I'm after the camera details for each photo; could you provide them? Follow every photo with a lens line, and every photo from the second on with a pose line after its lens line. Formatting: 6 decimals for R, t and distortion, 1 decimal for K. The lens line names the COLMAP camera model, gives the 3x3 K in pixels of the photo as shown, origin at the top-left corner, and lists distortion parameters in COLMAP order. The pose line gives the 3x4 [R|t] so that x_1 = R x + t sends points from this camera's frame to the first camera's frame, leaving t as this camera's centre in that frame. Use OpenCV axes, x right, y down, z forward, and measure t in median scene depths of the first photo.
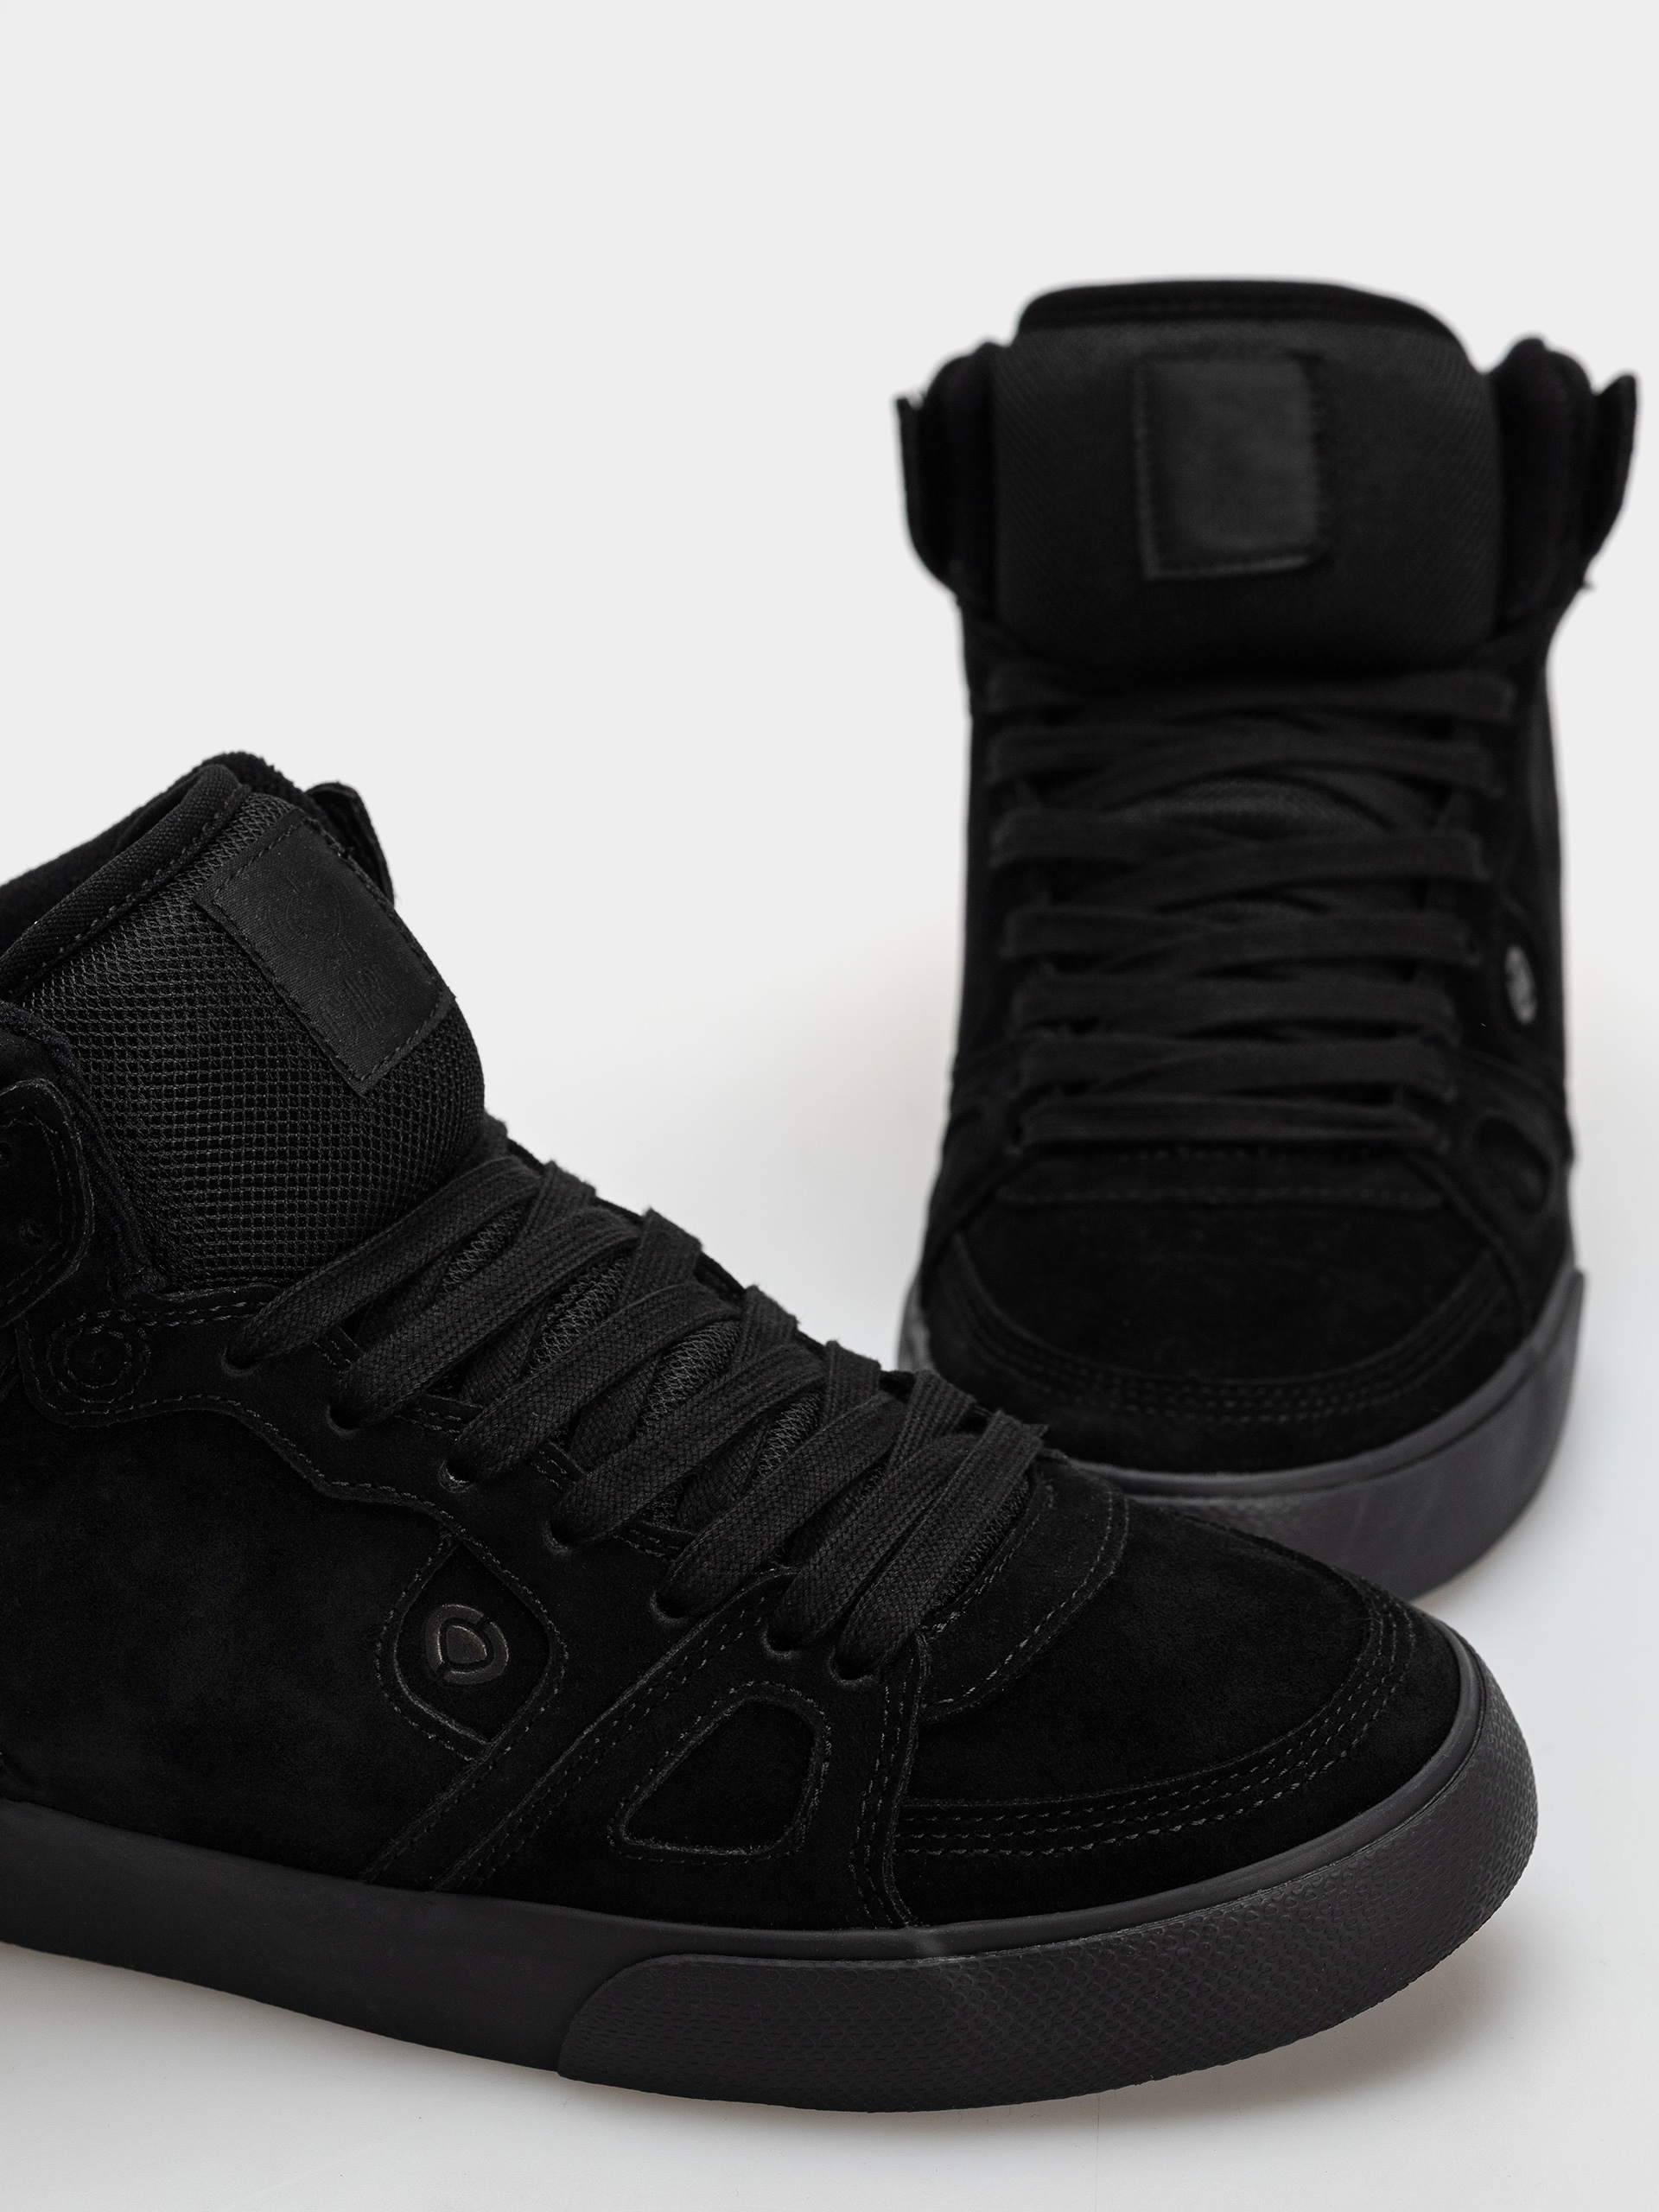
lens RADIAL K [[5318.7, 0, 812.4], [0, 5318.7, 1091.3], [0, 0, 1]] dist [-0.046138, 0.000000]
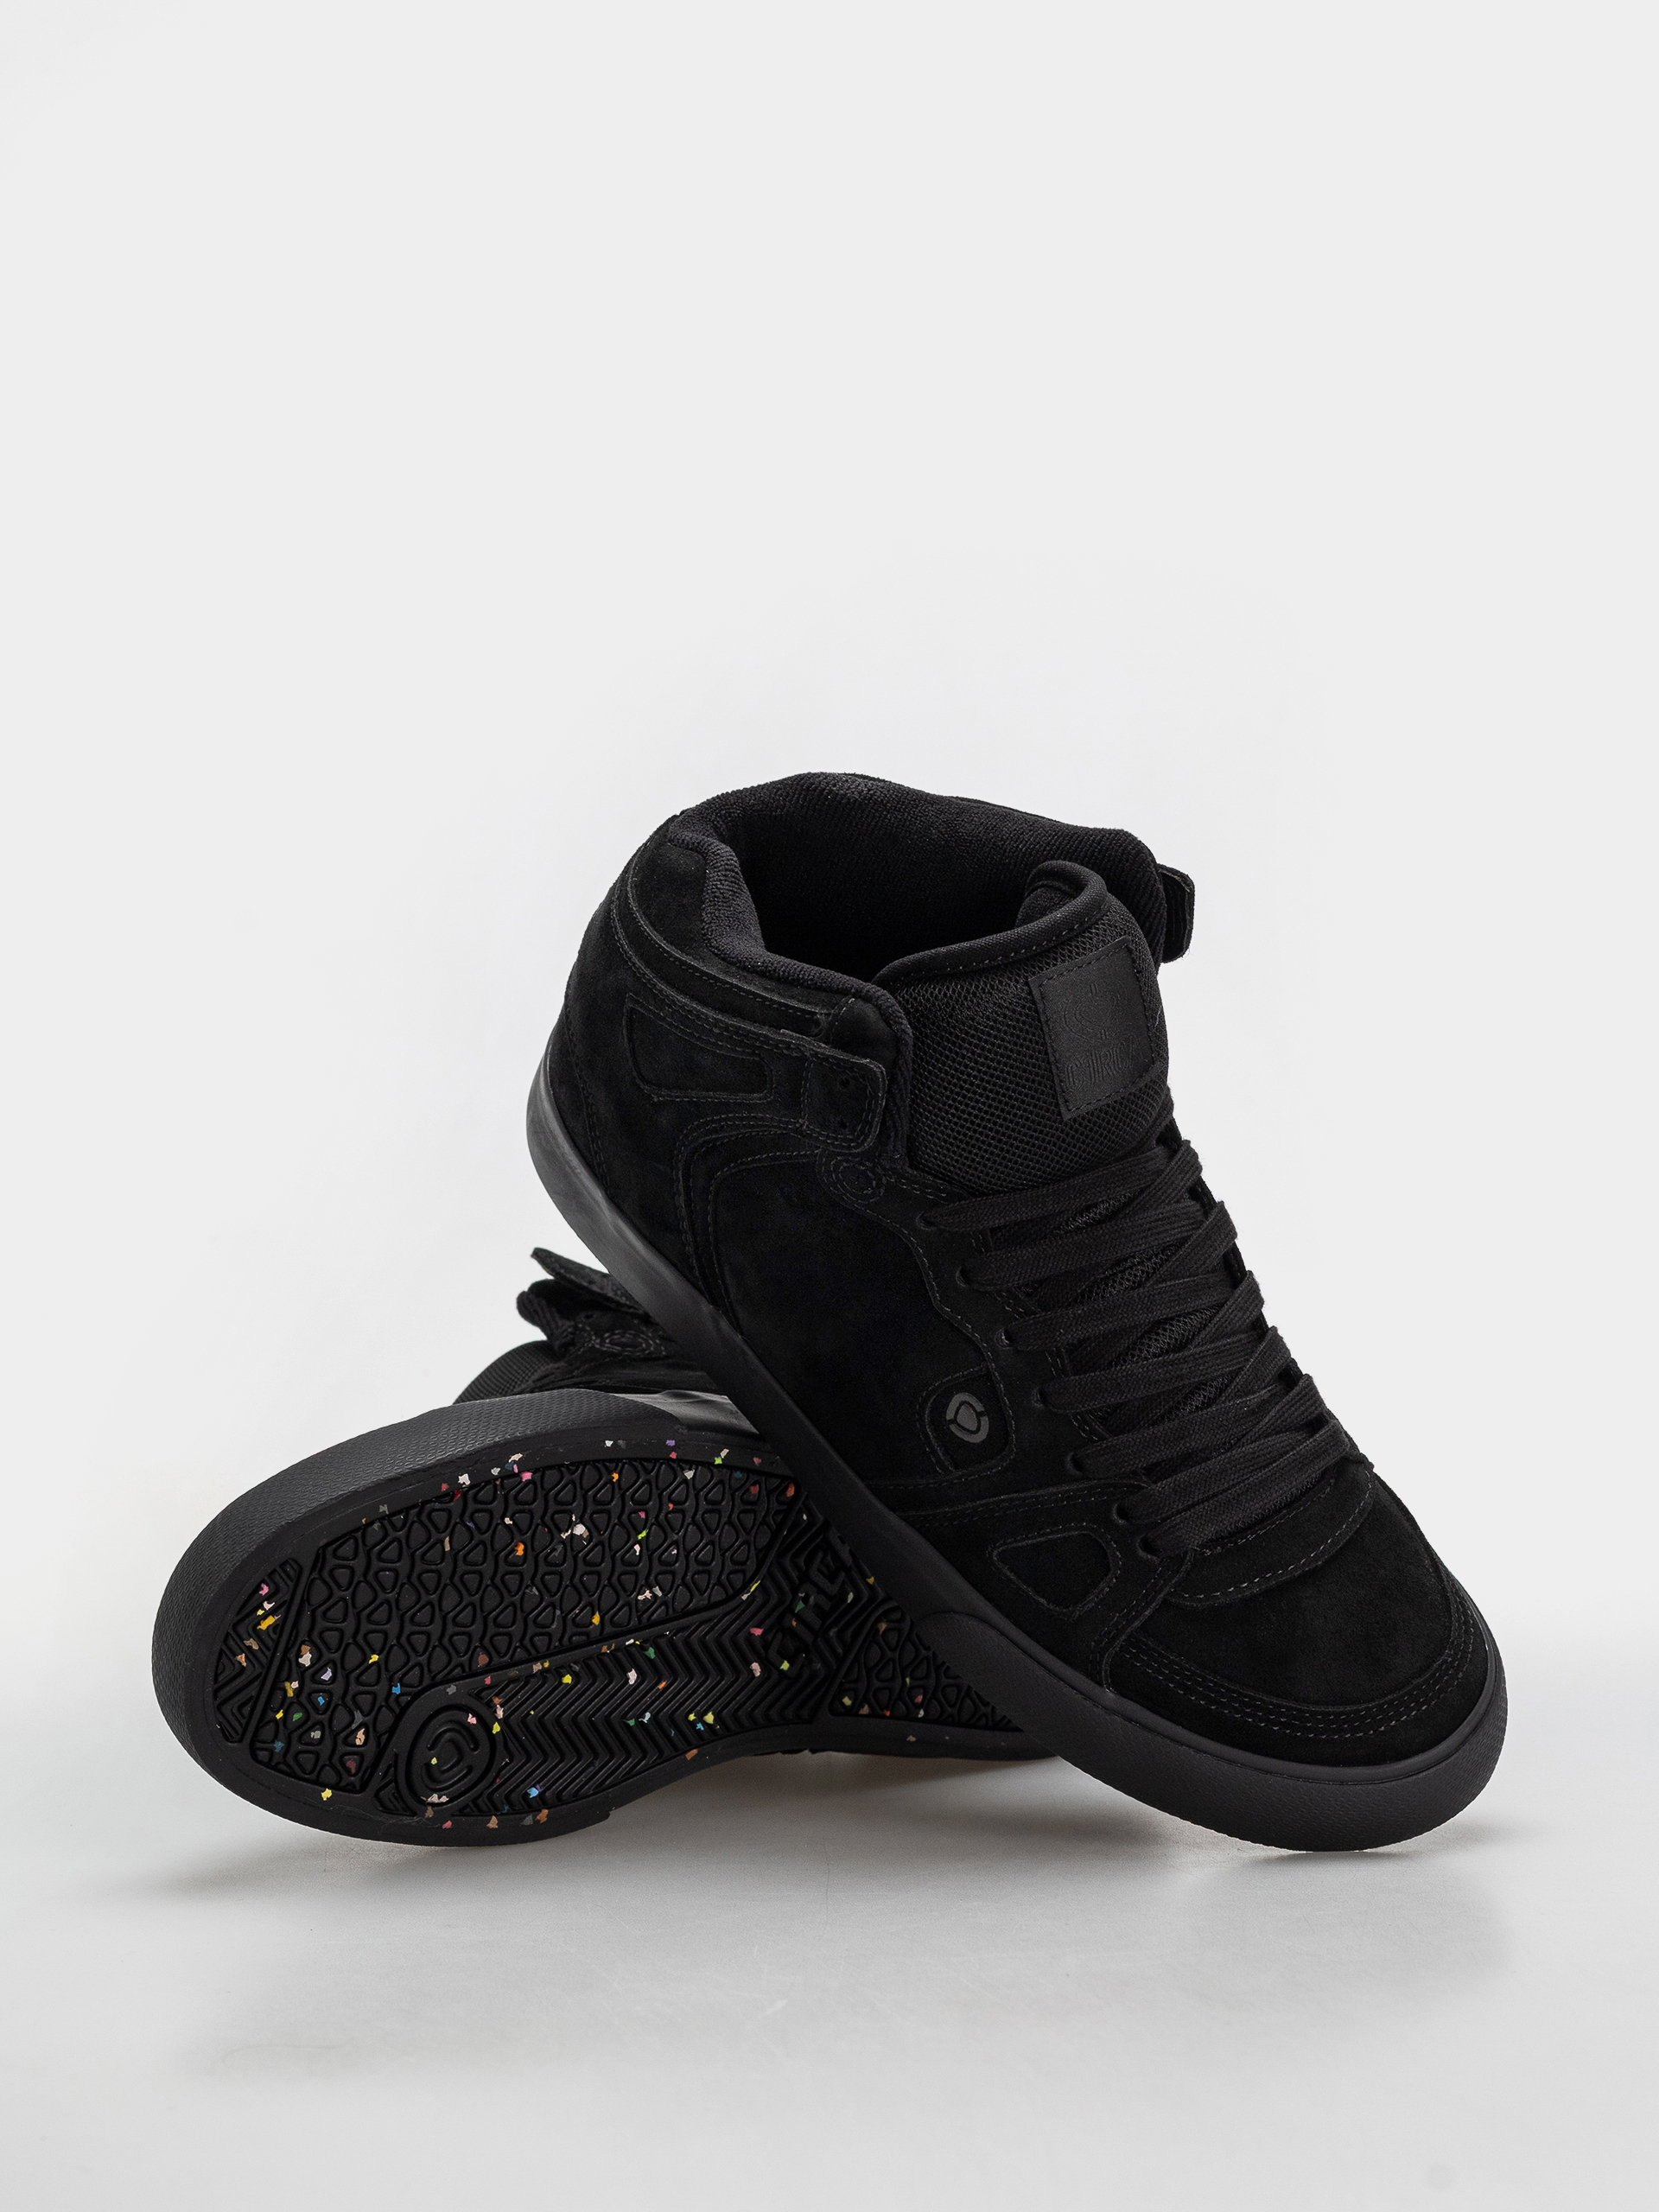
lens RADIAL K [[5318.7, 0, 829.9], [0, 5318.7, 1107.4], [0, 0, 1]] dist [-0.046138, 0.000000]
pose [[0.852690, 0.508087, -0.121521, 0.056250], [-0.445154, 0.828393, 0.340005, -0.553008], [0.273419, -0.235823, 0.932539, -0.611486]]
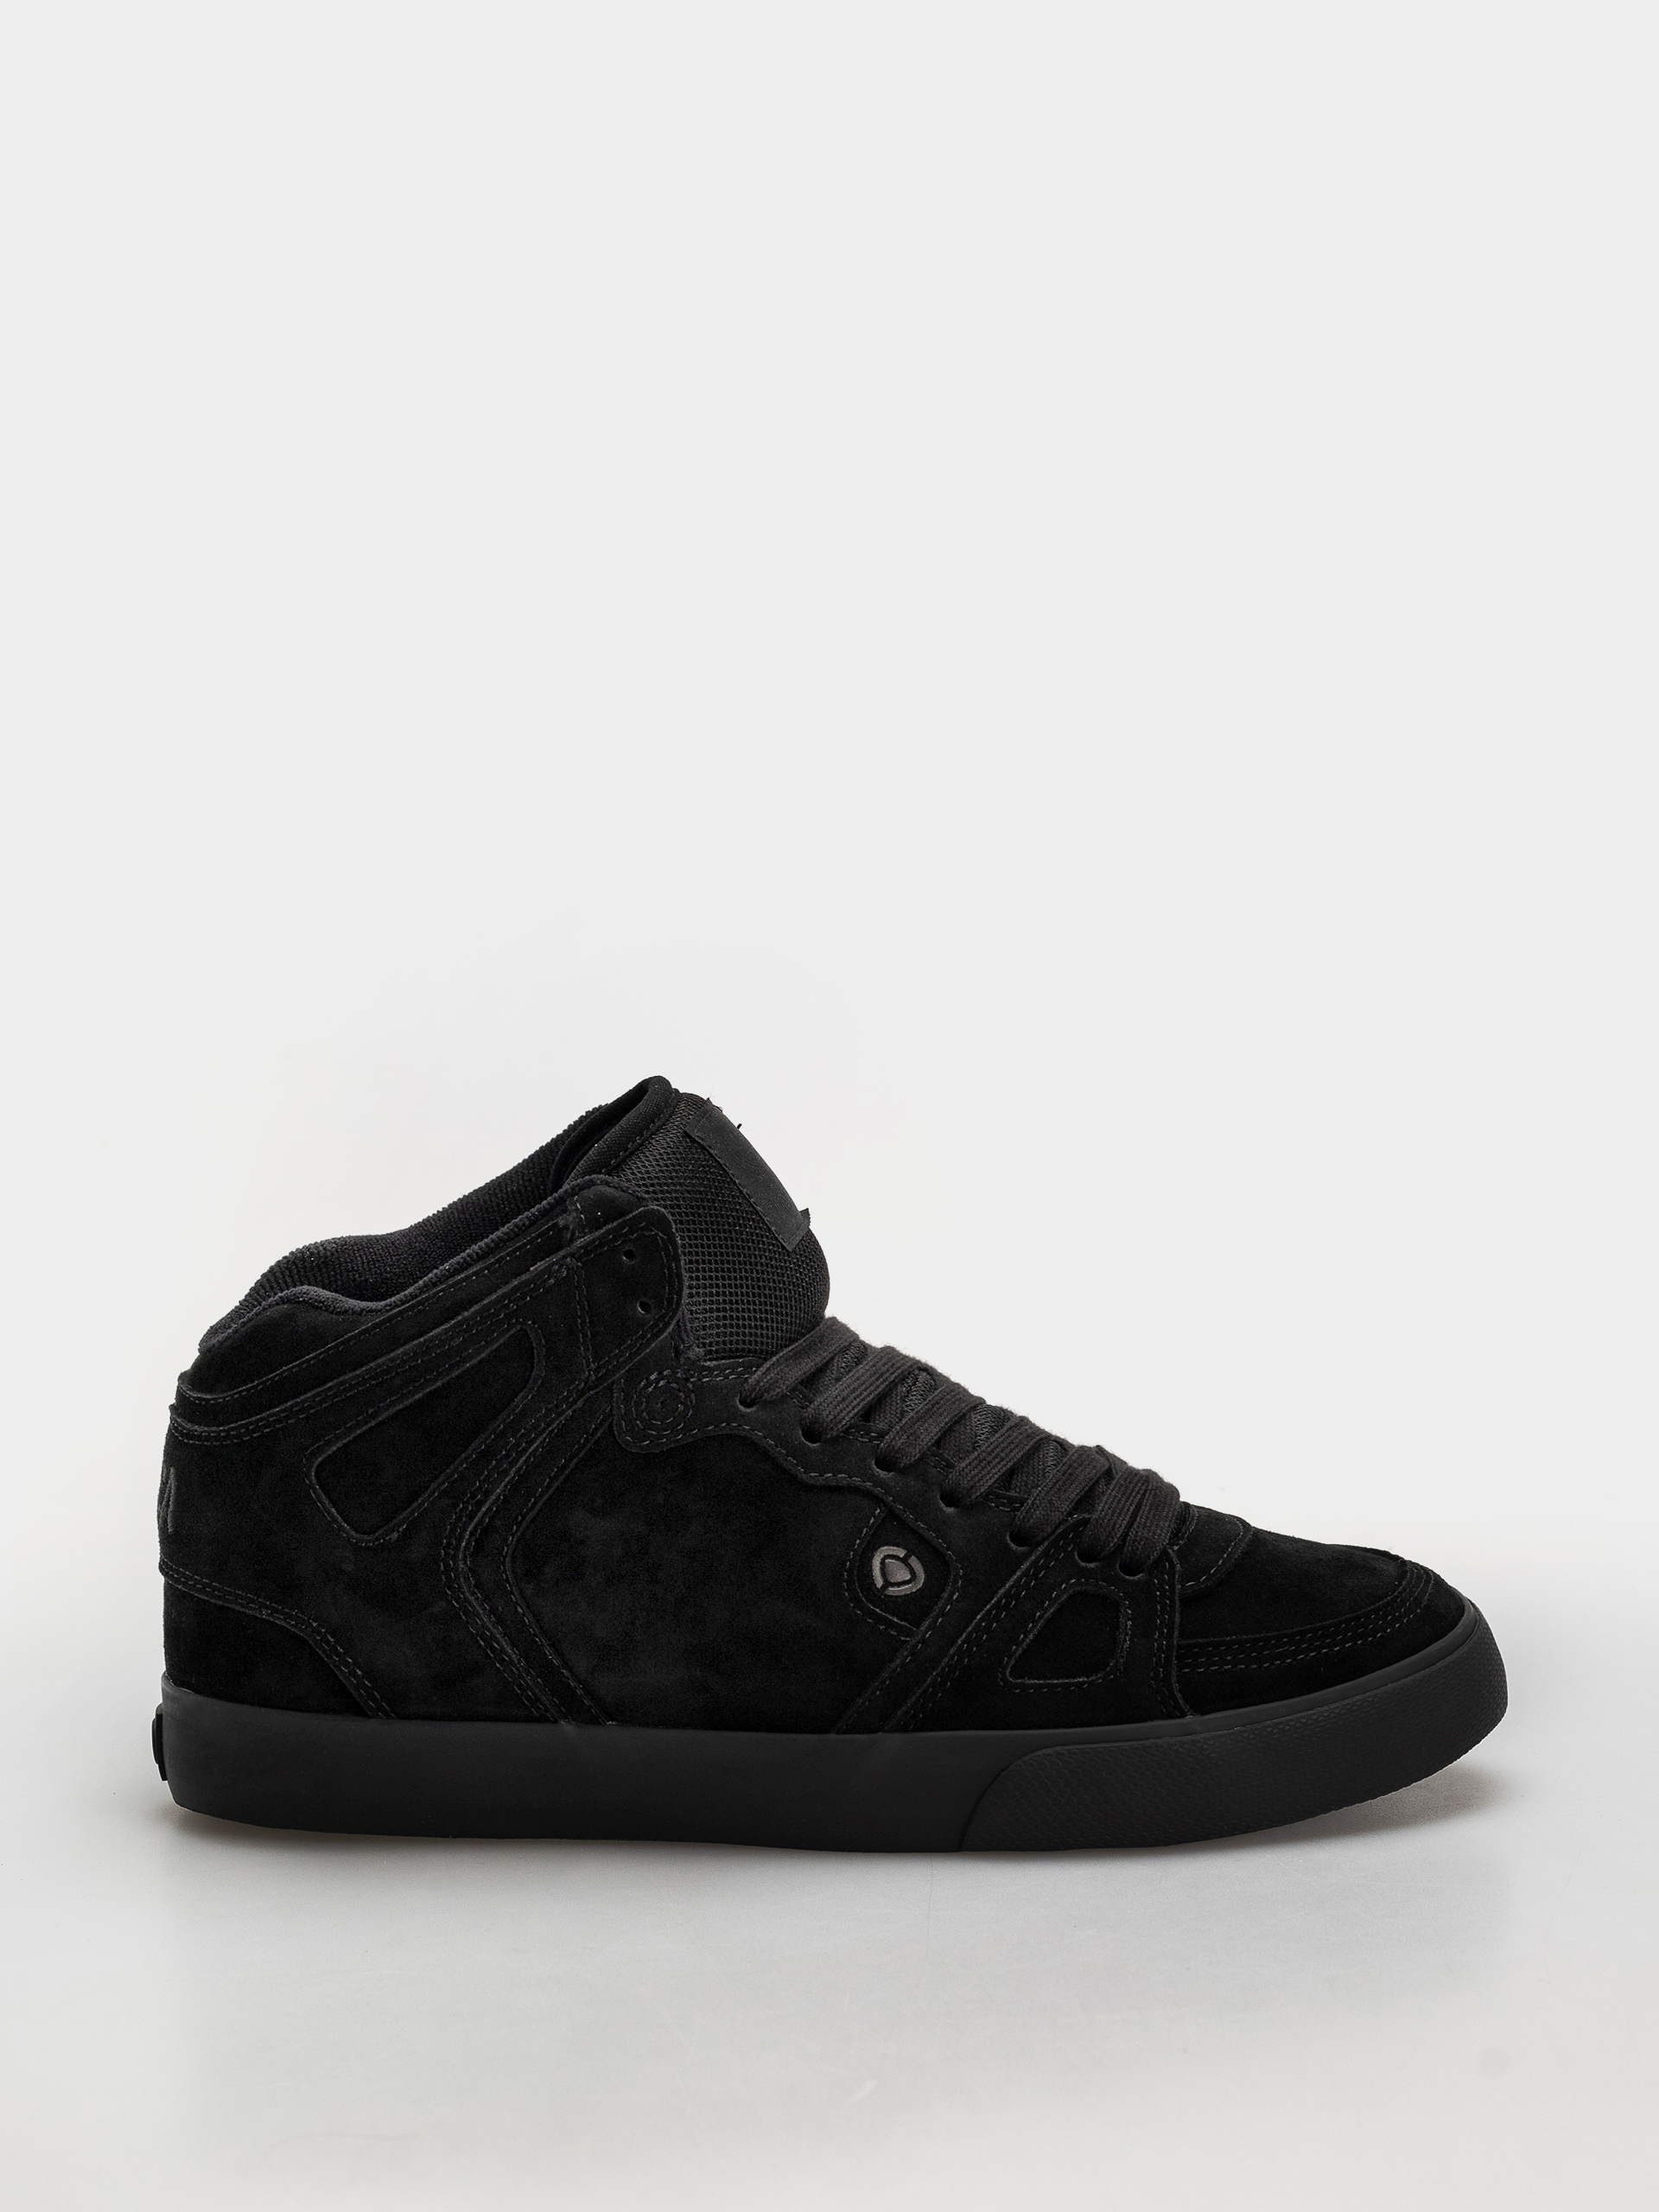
lens RADIAL K [[5318.7, 0, 839.4], [0, 5318.7, 1113.5], [0, 0, 1]] dist [-0.046138, 0.000000]
pose [[0.962926, -0.020752, 0.268966, -0.512412], [0.090730, 0.963866, -0.250458, 0.372508], [-0.254050, 0.265576, 0.930015, -0.527053]]
